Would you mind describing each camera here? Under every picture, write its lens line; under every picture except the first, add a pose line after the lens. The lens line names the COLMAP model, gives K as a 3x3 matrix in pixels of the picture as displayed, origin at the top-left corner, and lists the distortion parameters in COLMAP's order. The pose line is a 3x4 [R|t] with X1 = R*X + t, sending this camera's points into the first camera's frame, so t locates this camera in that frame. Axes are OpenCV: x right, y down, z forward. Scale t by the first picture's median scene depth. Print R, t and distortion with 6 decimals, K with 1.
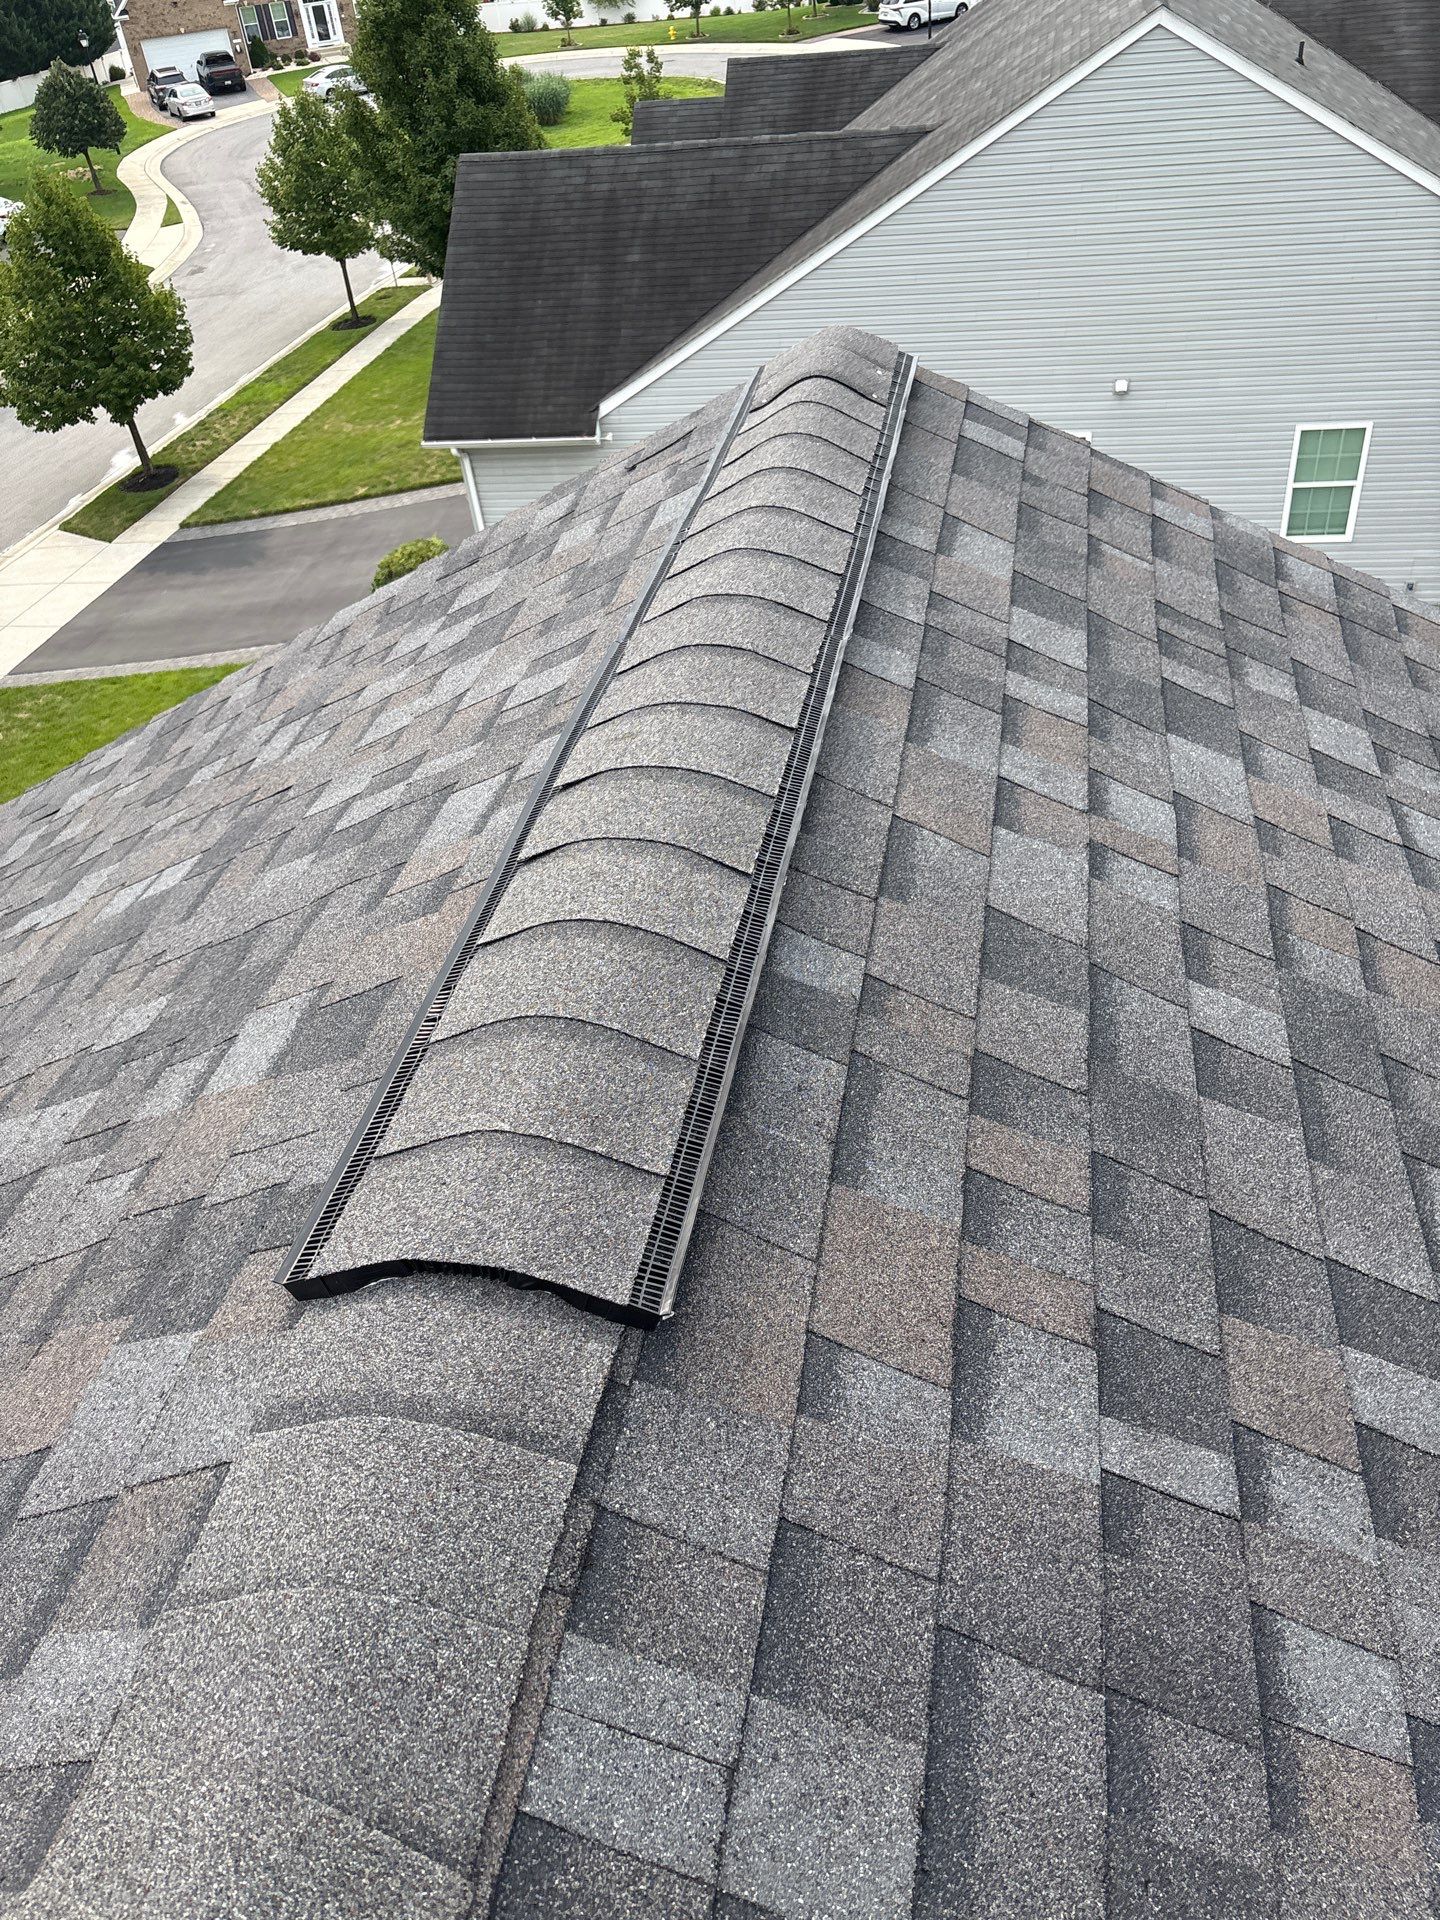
lens RADIAL K [[1473.0, 0, 735.7], [0, 1473.0, 963.6], [0, 0, 1]] dist [0.052010, -0.052420]
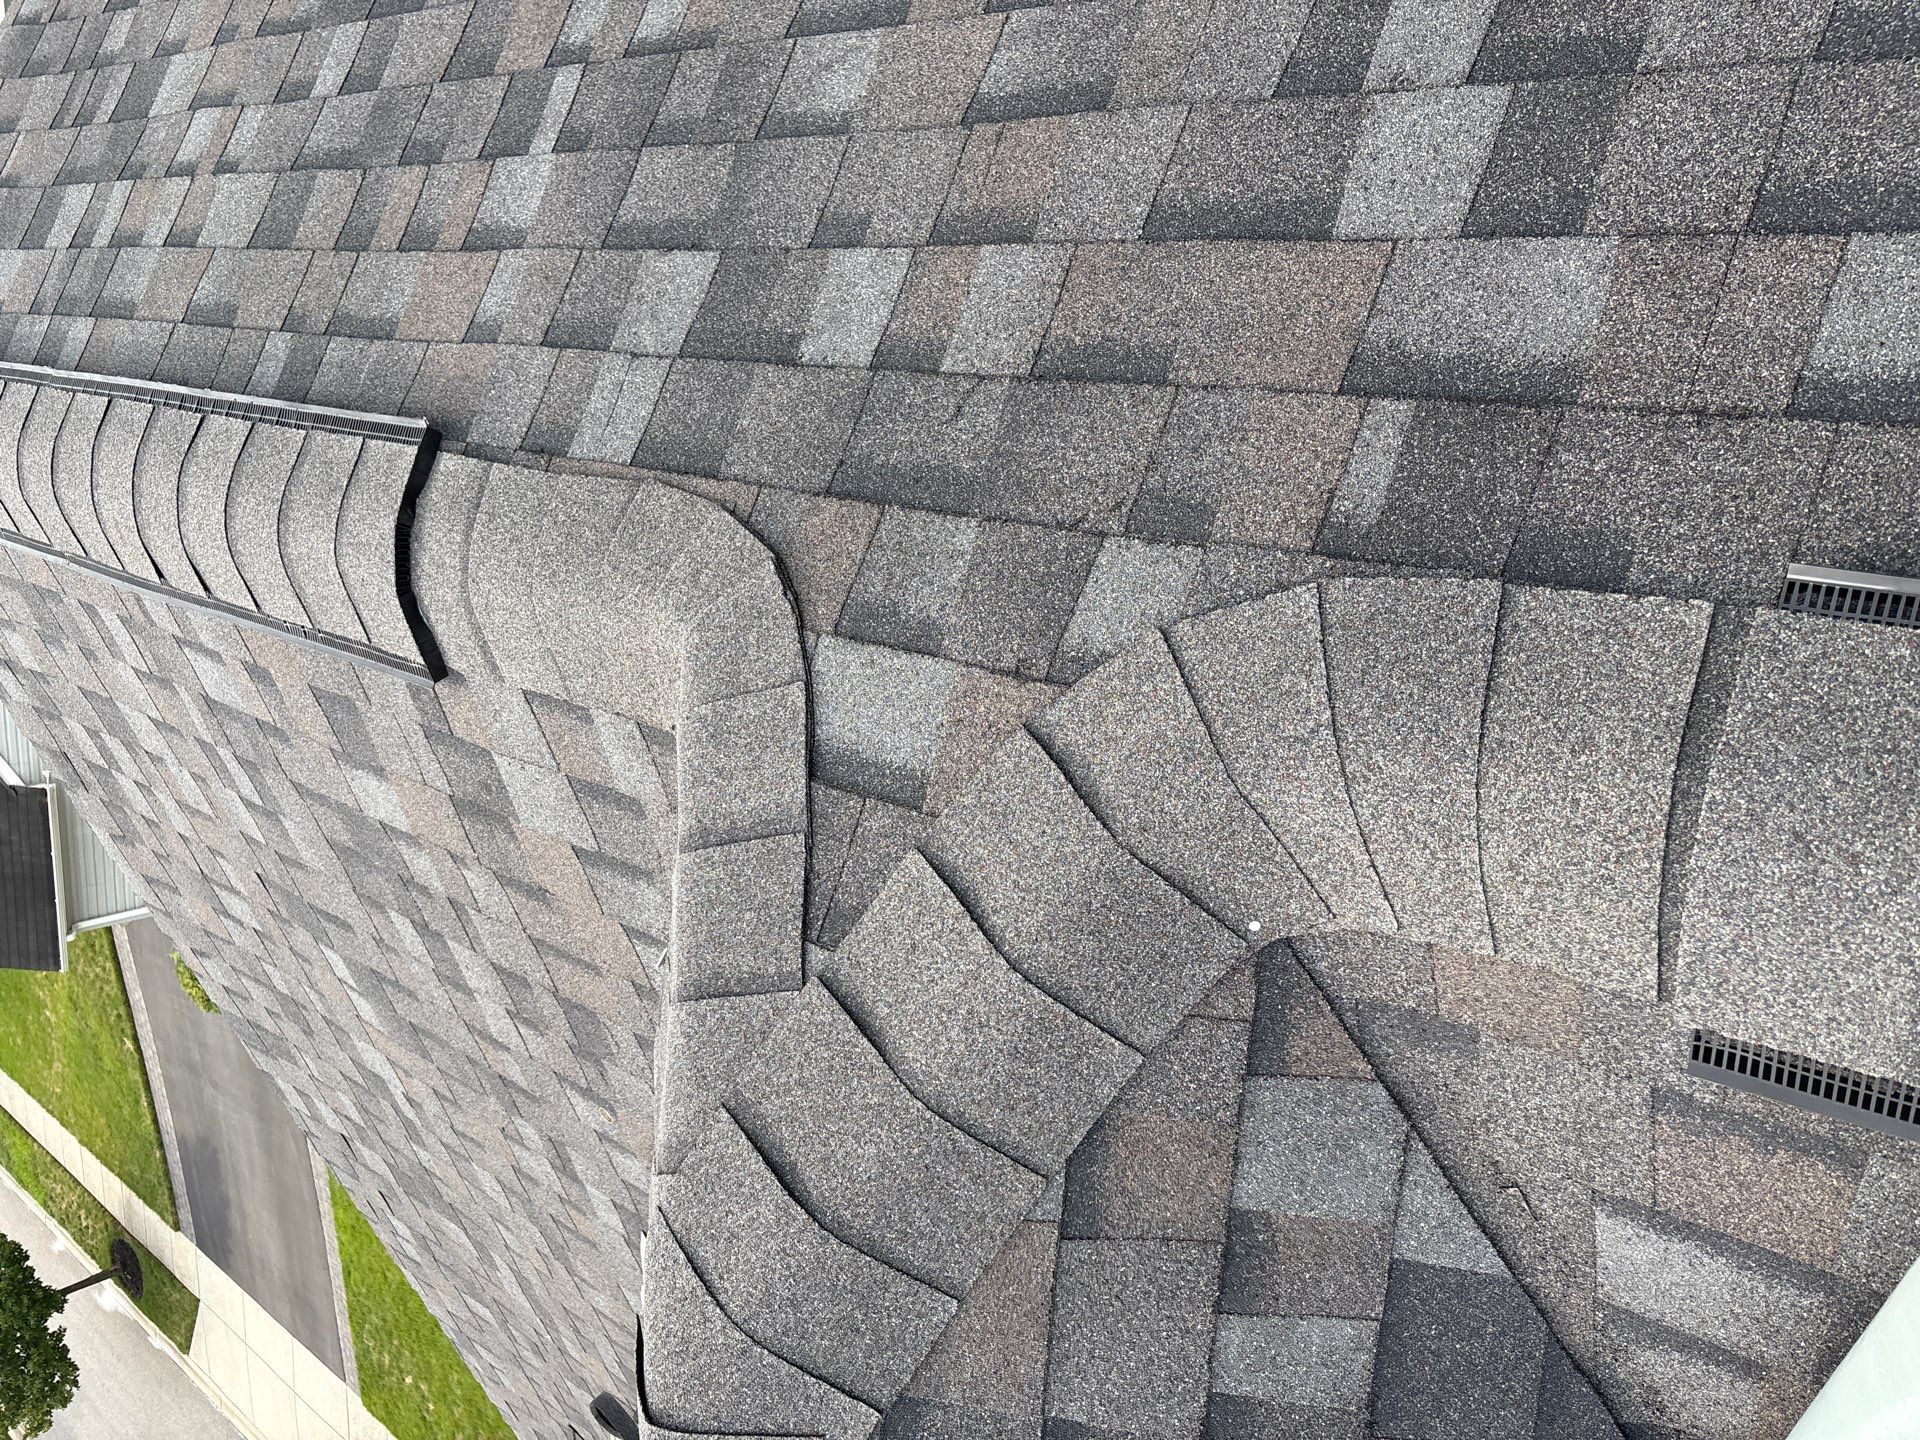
lens RADIAL K [[1473.0, 0, 965.0], [0, 1473.0, 728.5], [0, 0, 1]] dist [0.052010, -0.052420]
pose [[-0.011949, -0.998708, -0.049396, -0.141307], [0.979726, -0.021573, 0.199175, 0.224366], [-0.199984, -0.046015, 0.978718, -0.314407]]
